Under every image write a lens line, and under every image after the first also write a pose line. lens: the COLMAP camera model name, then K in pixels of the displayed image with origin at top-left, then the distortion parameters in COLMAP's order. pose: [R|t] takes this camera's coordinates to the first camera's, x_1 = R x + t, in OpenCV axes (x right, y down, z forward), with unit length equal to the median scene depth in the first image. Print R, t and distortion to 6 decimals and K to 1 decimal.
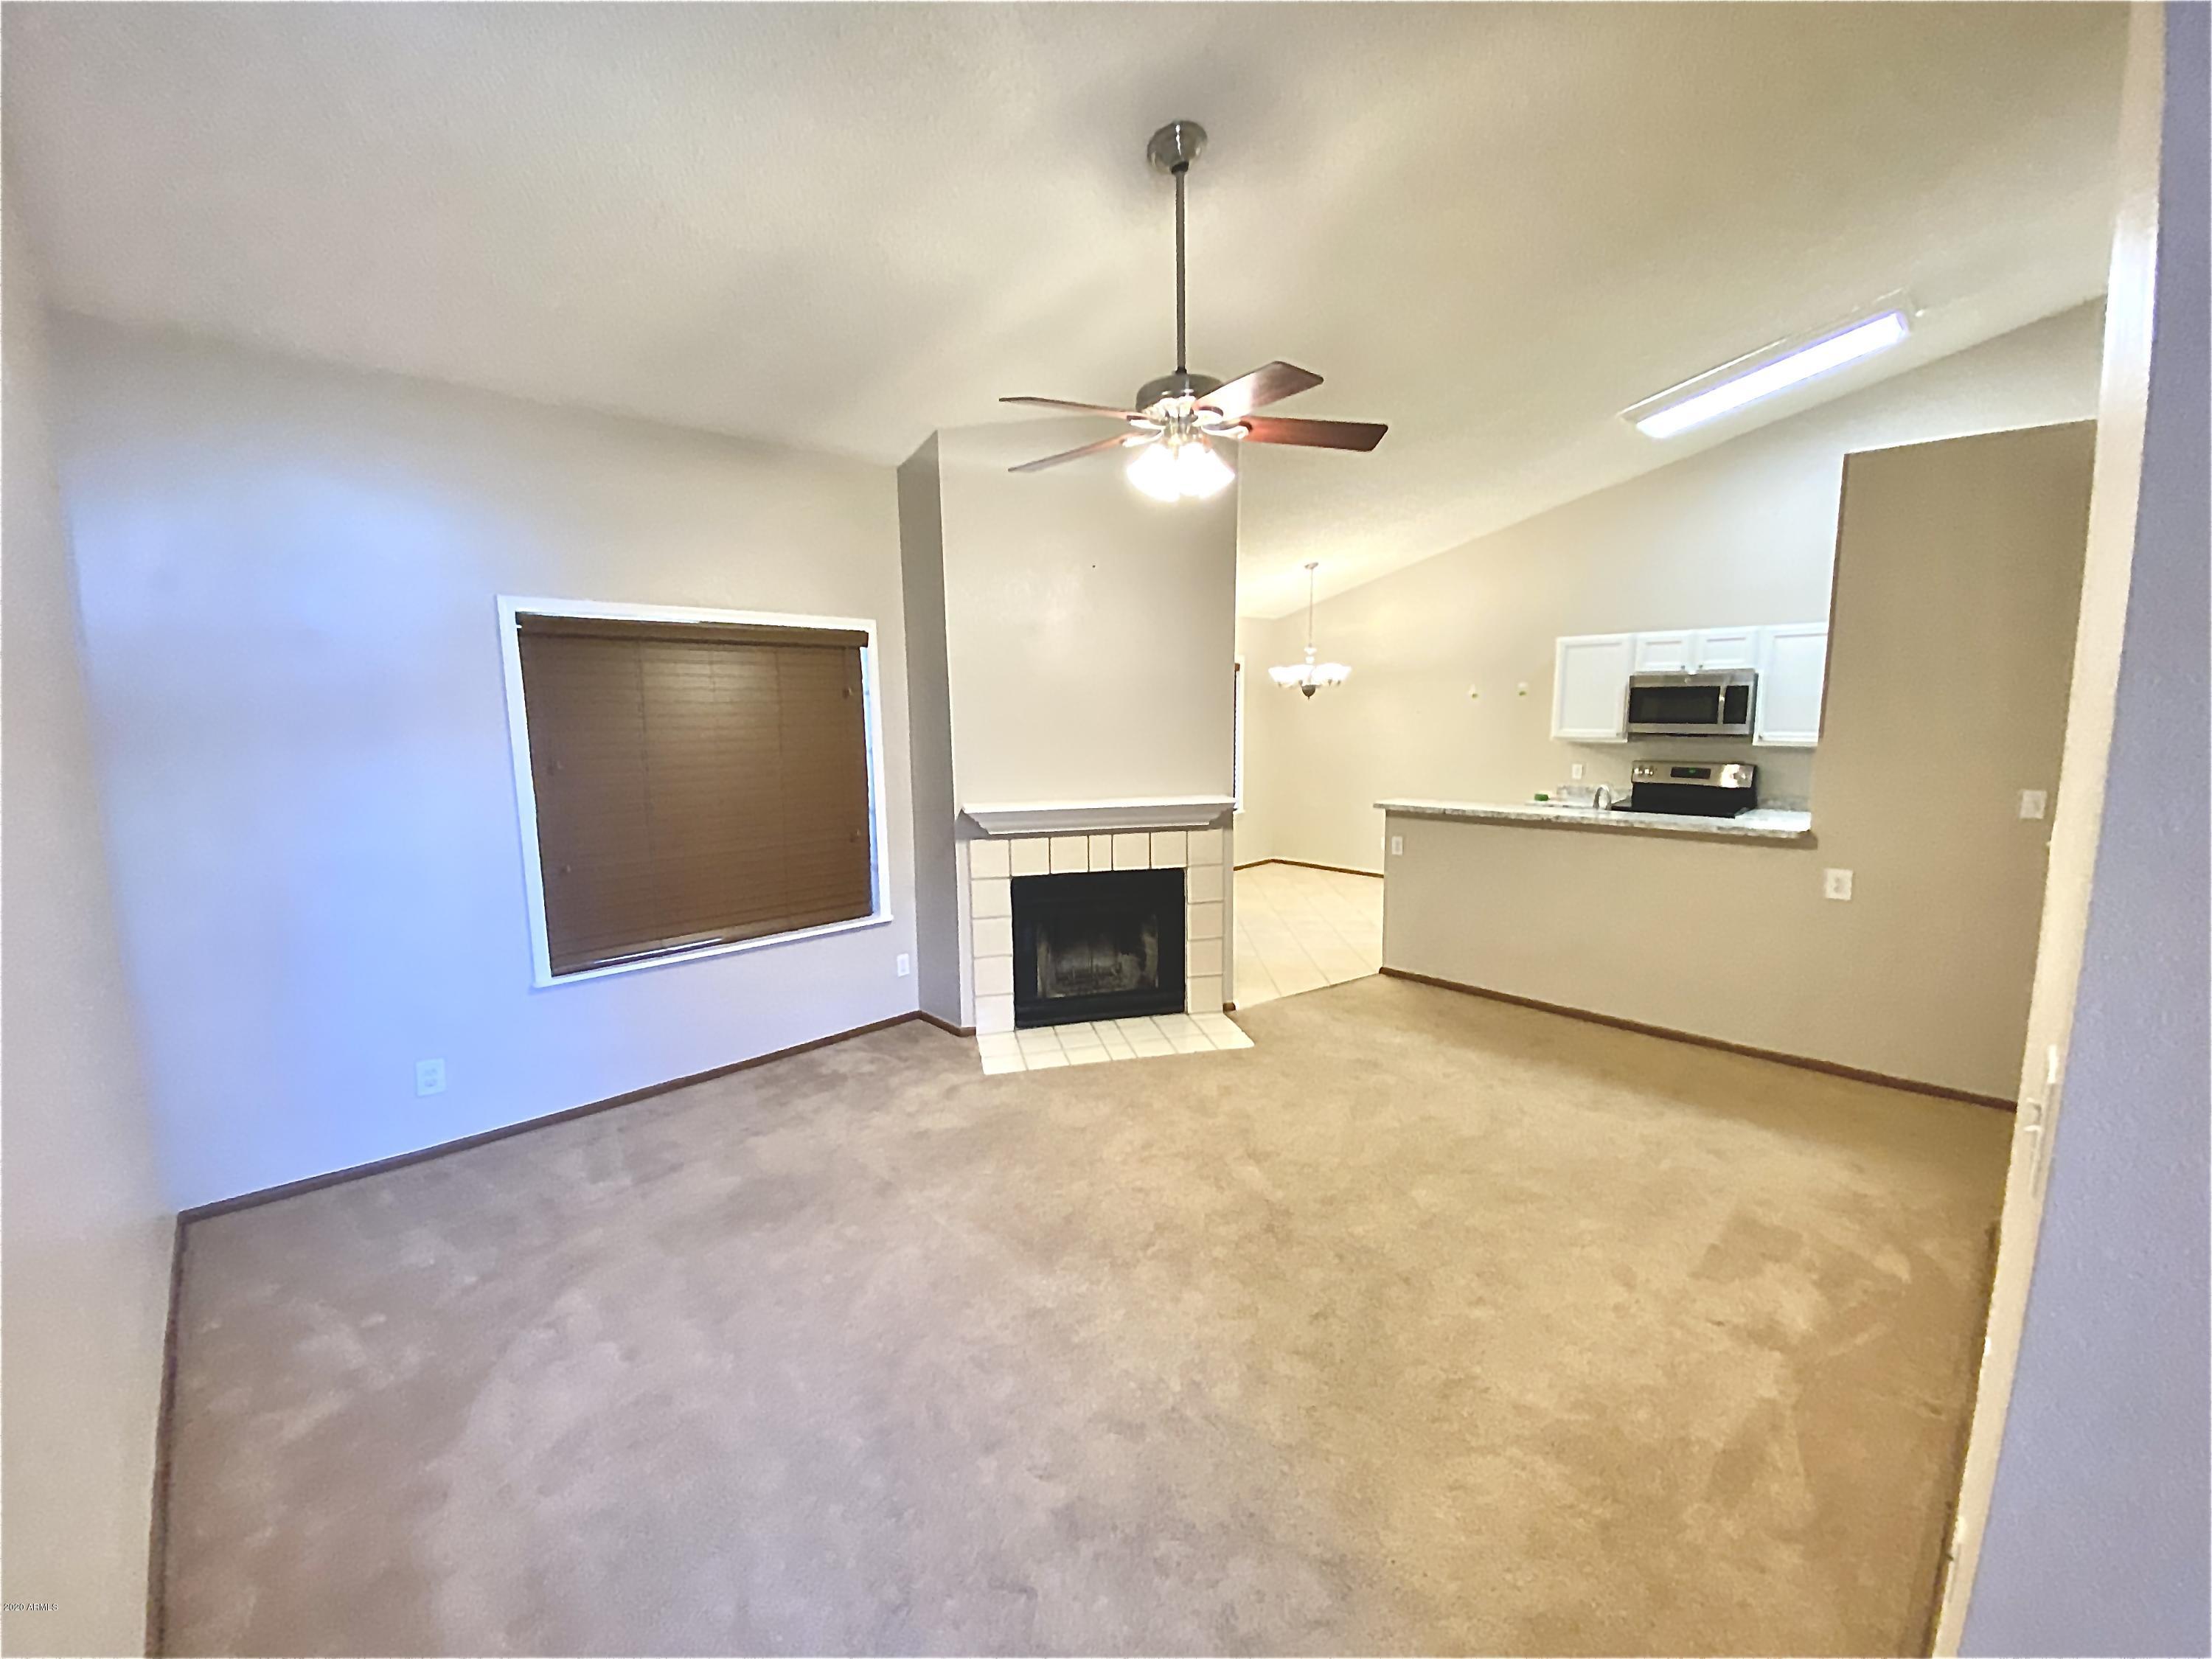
lens RADIAL K [[901.2, 0, 1100.6], [0, 901.2, 837.6], [0, 0, 1]] dist [0.056339, -0.040999]
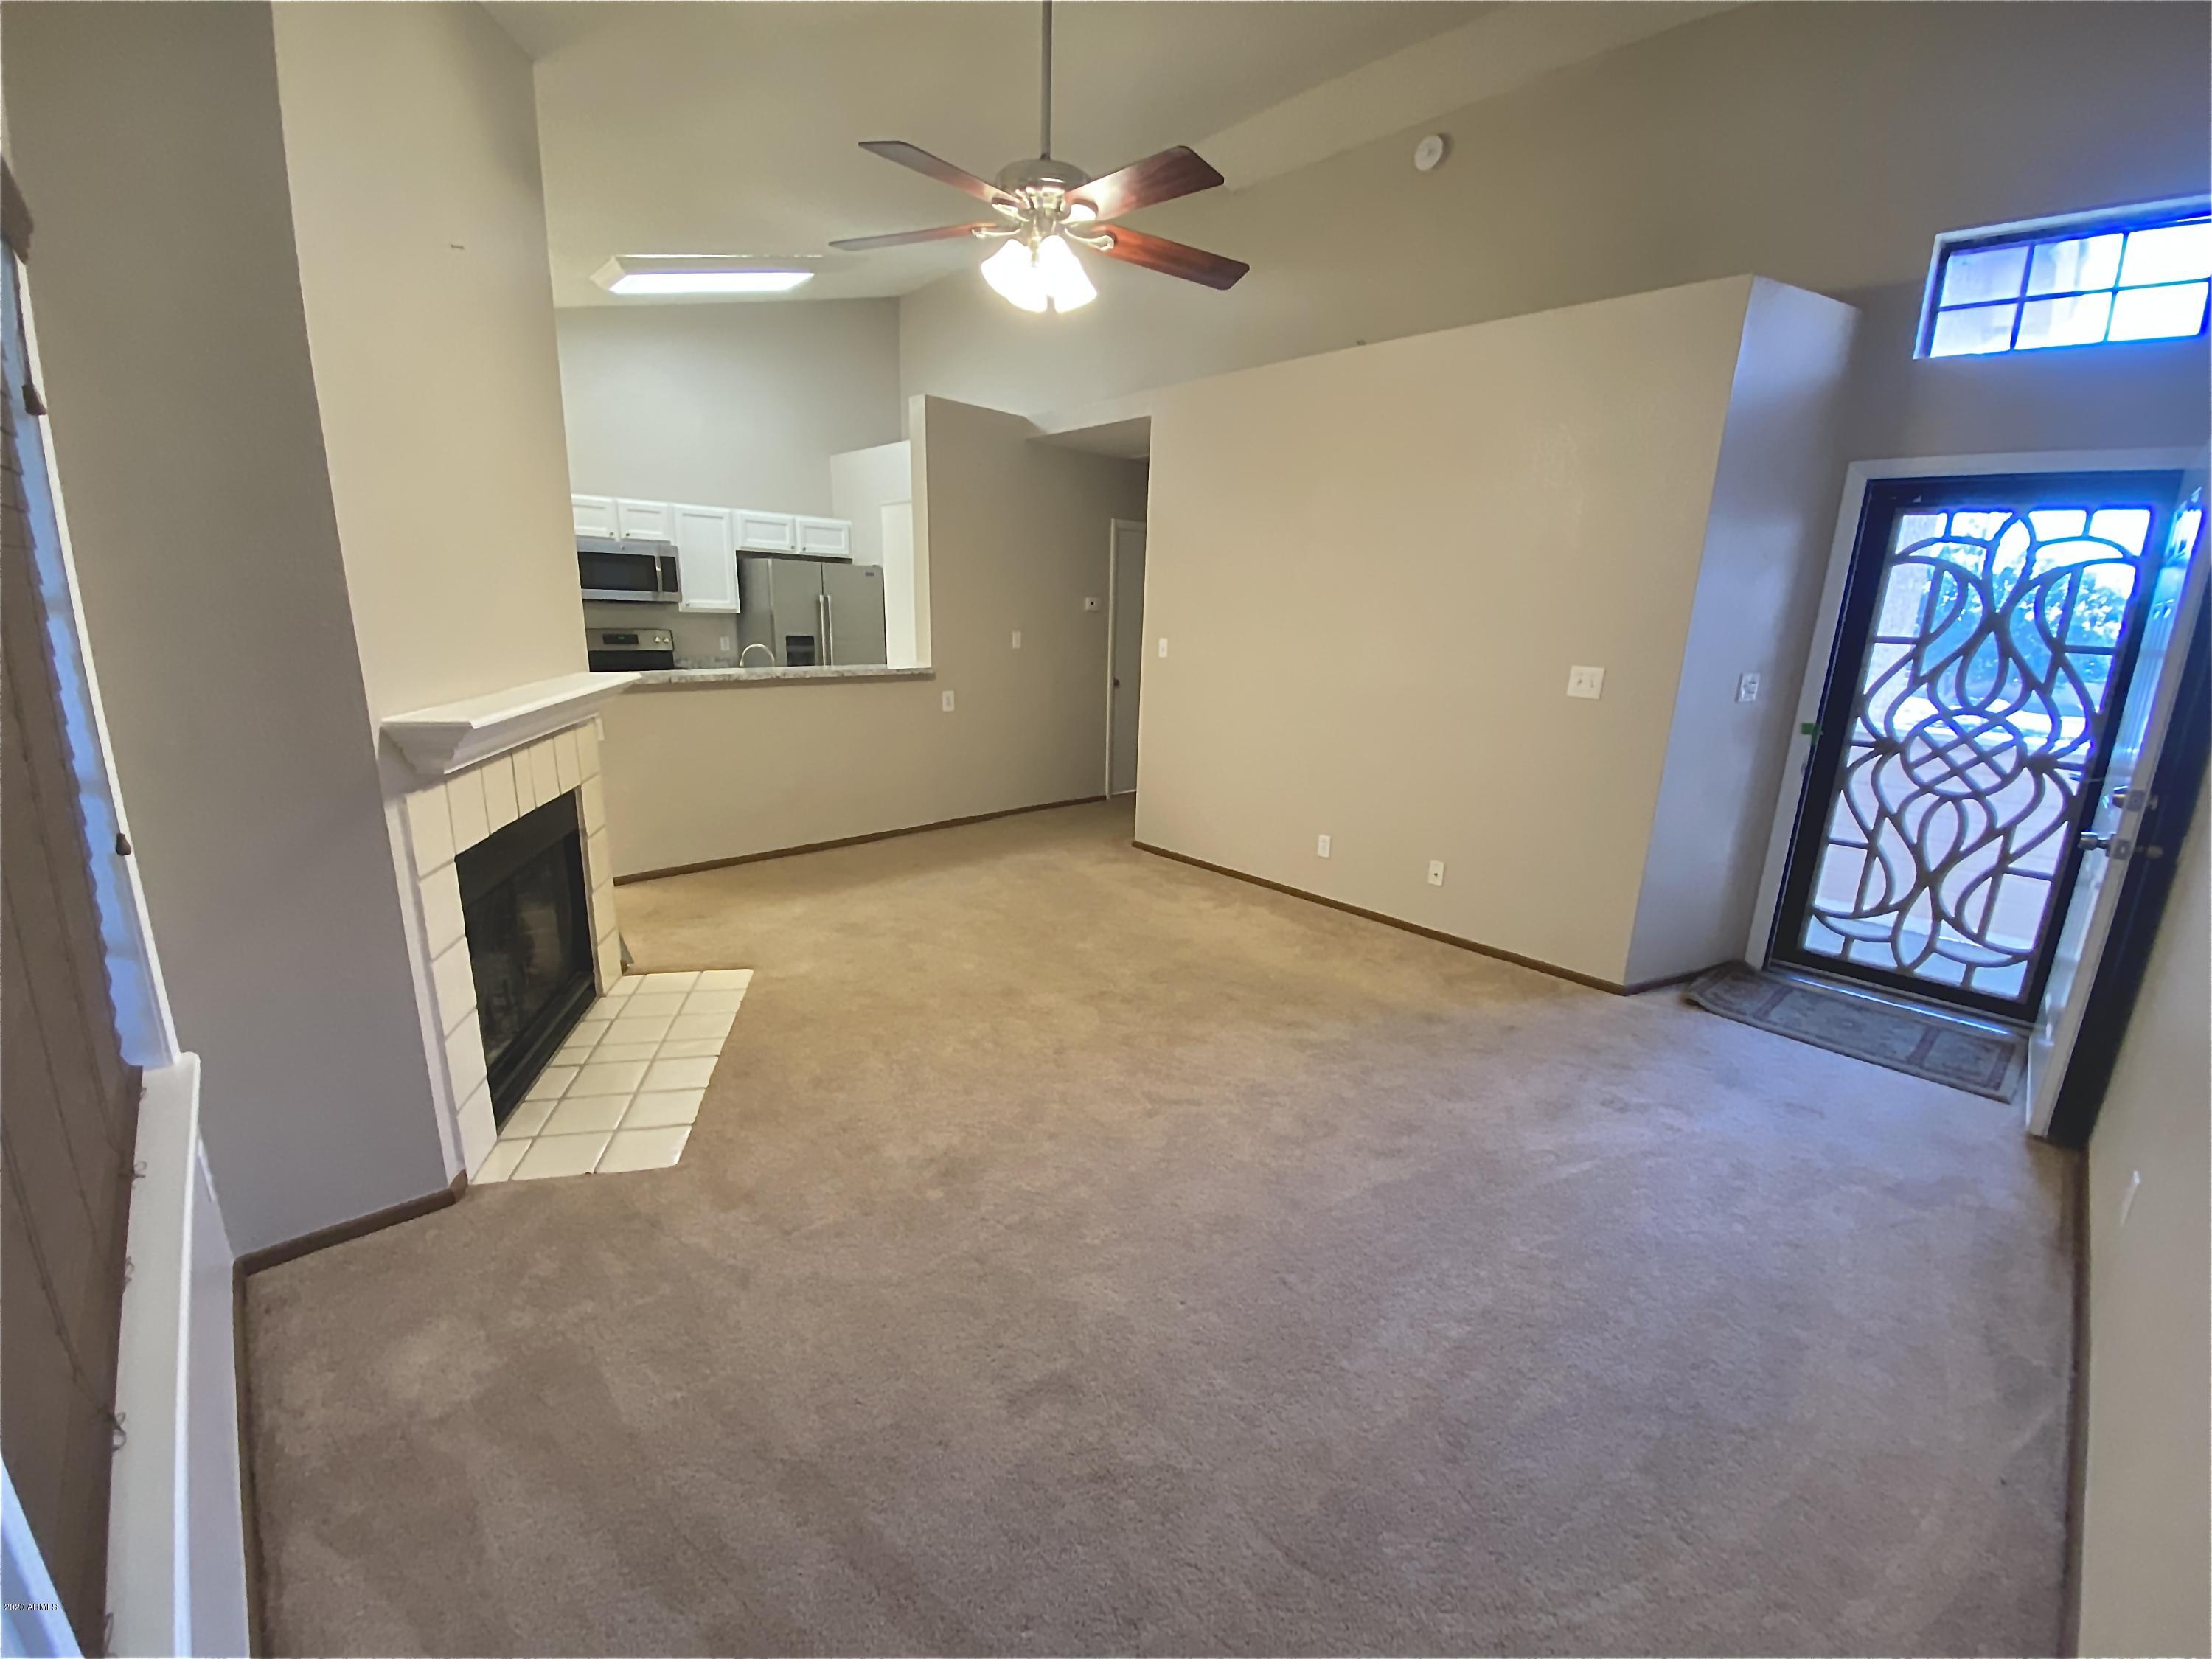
lens RADIAL K [[901.2, 0, 1100.6], [0, 901.2, 837.6], [0, 0, 1]] dist [0.056339, -0.040999]
pose [[-0.016243, -0.233916, 0.972121, -0.676971], [0.114058, 0.965469, 0.234221, -0.050686], [-0.993341, 0.114683, 0.010998, 0.715292]]
